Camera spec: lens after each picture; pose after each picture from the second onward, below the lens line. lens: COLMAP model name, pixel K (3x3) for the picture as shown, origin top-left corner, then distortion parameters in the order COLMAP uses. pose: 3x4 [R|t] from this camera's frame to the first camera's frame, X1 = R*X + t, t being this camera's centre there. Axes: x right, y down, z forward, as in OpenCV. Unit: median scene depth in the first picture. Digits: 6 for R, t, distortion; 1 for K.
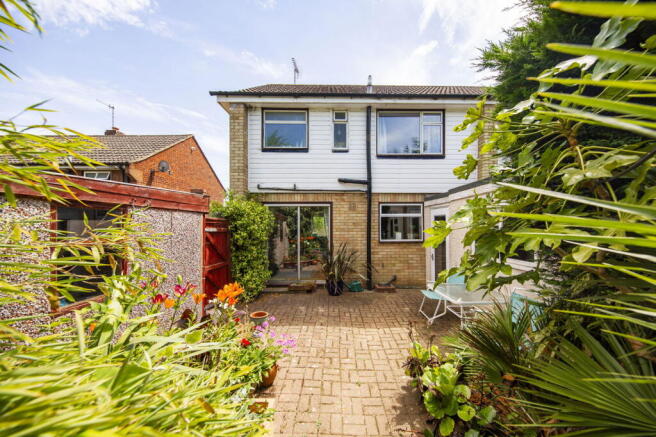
lens RADIAL K [[214.3, 0, 327.8], [0, 214.3, 223.2], [0, 0, 1]] dist [-0.000907, -0.000033]
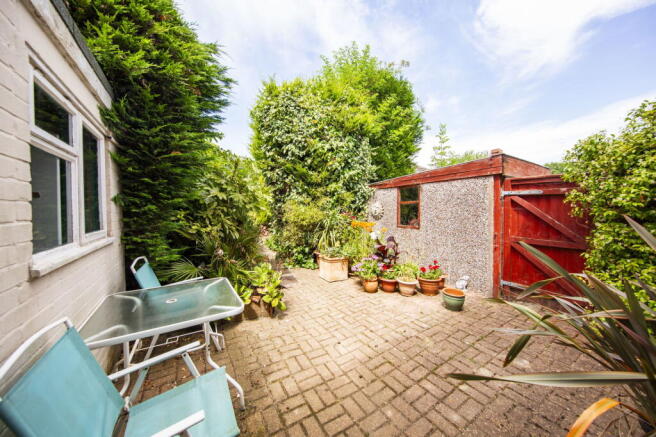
lens RADIAL K [[223.5, 0, 327.0], [0, 223.5, 216.2], [0, 0, 1]] dist [-0.000327, -0.000064]
pose [[-0.845240, 0.011757, -0.534257, 0.518073], [0.009474, 0.999931, 0.007017, 0.110491], [0.534302, 0.000869, -0.845293, 1.362809]]
